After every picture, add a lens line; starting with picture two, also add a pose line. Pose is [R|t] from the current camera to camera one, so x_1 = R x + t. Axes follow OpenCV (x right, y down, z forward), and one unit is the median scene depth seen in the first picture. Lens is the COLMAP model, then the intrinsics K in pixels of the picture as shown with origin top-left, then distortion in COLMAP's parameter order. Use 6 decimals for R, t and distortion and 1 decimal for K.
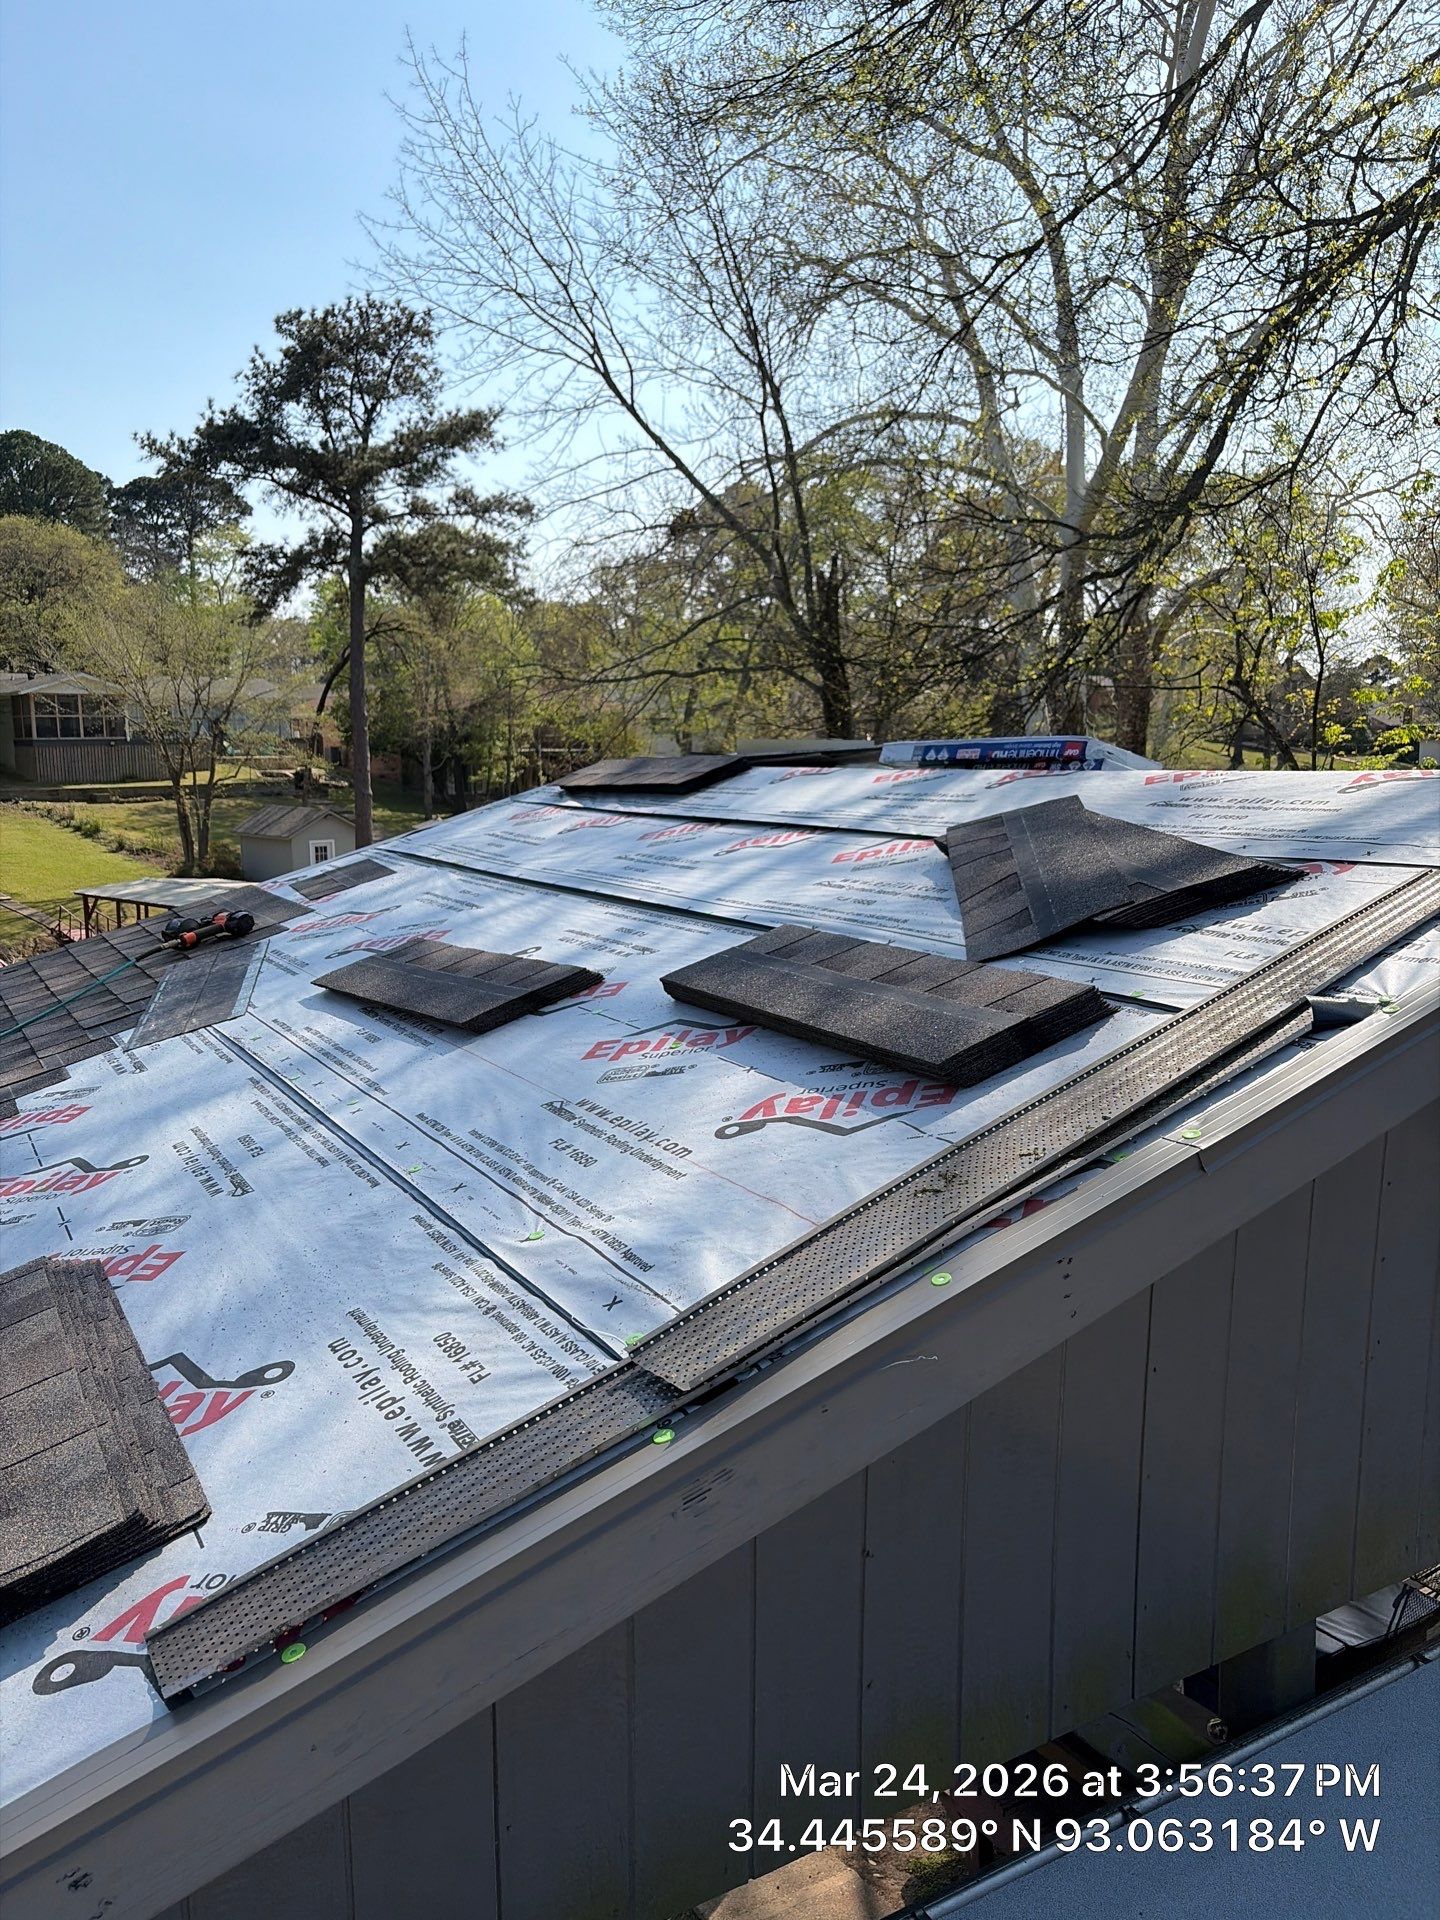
lens RADIAL K [[1449.4, 0, 705.6], [0, 1449.4, 943.6], [0, 0, 1]] dist [0.045510, -0.046314]
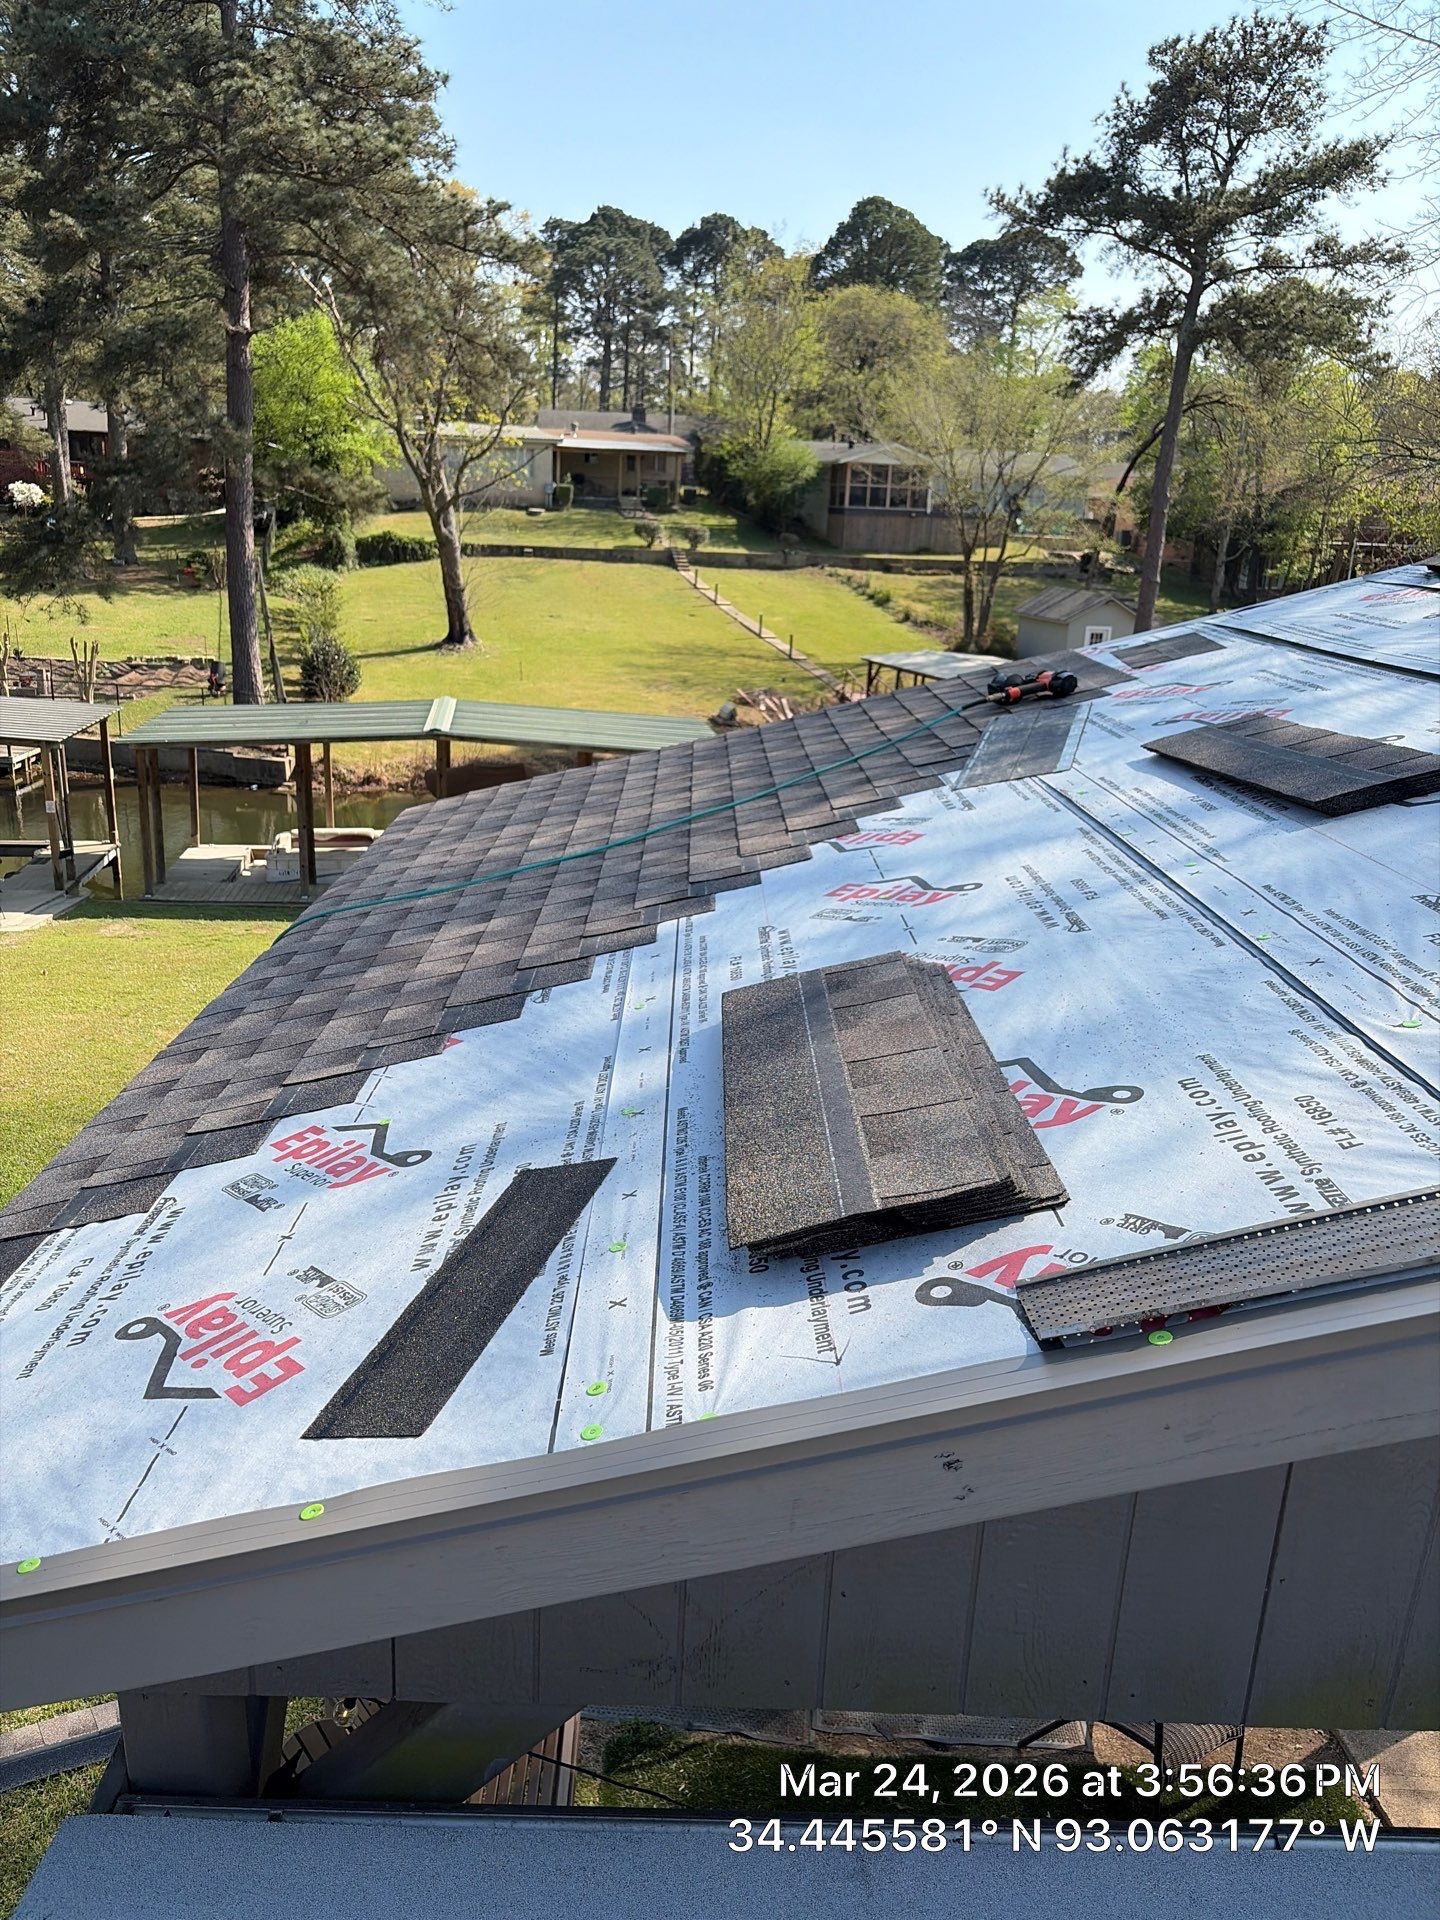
lens RADIAL K [[1449.4, 0, 715.0], [0, 1449.4, 953.2], [0, 0, 1]] dist [0.045510, -0.046314]
pose [[0.871850, 0.187186, -0.452591, -0.044071], [-0.118730, 0.977297, 0.175483, 0.022349], [0.475164, -0.099259, 0.874281, -0.011438]]
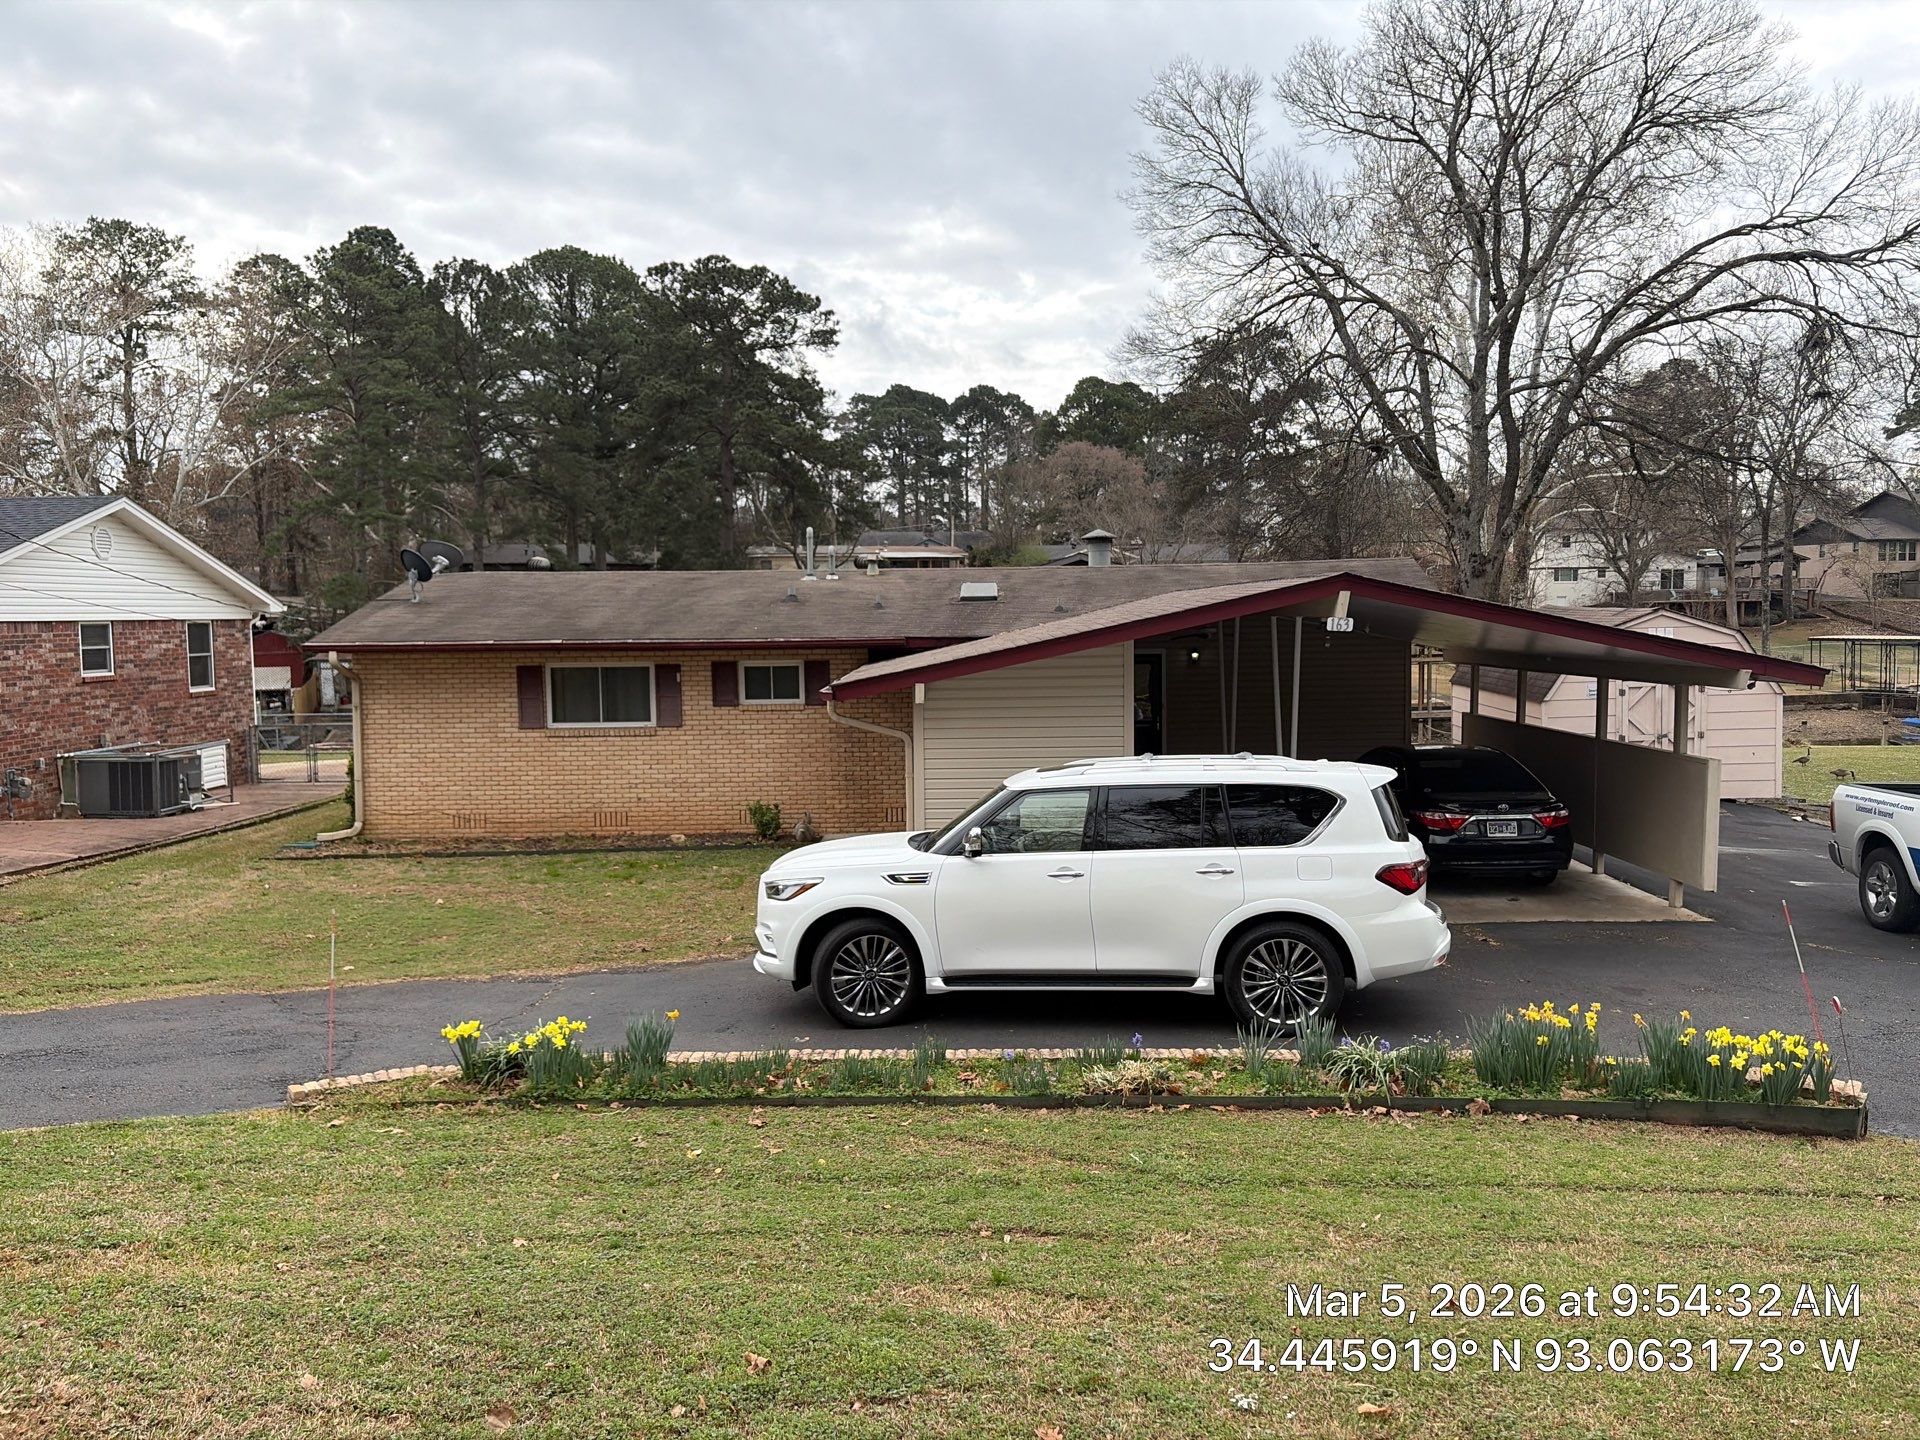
lens RADIAL K [[1432.9, 0, 964.1], [0, 1432.9, 724.8], [0, 0, 1]] dist [0.010310, 0.000768]
pose [[0.861091, 0.044891, -0.506465, 2.751185], [-0.072139, 0.996805, -0.034300, 0.848429], [0.503307, 0.066071, 0.861578, -4.532110]]
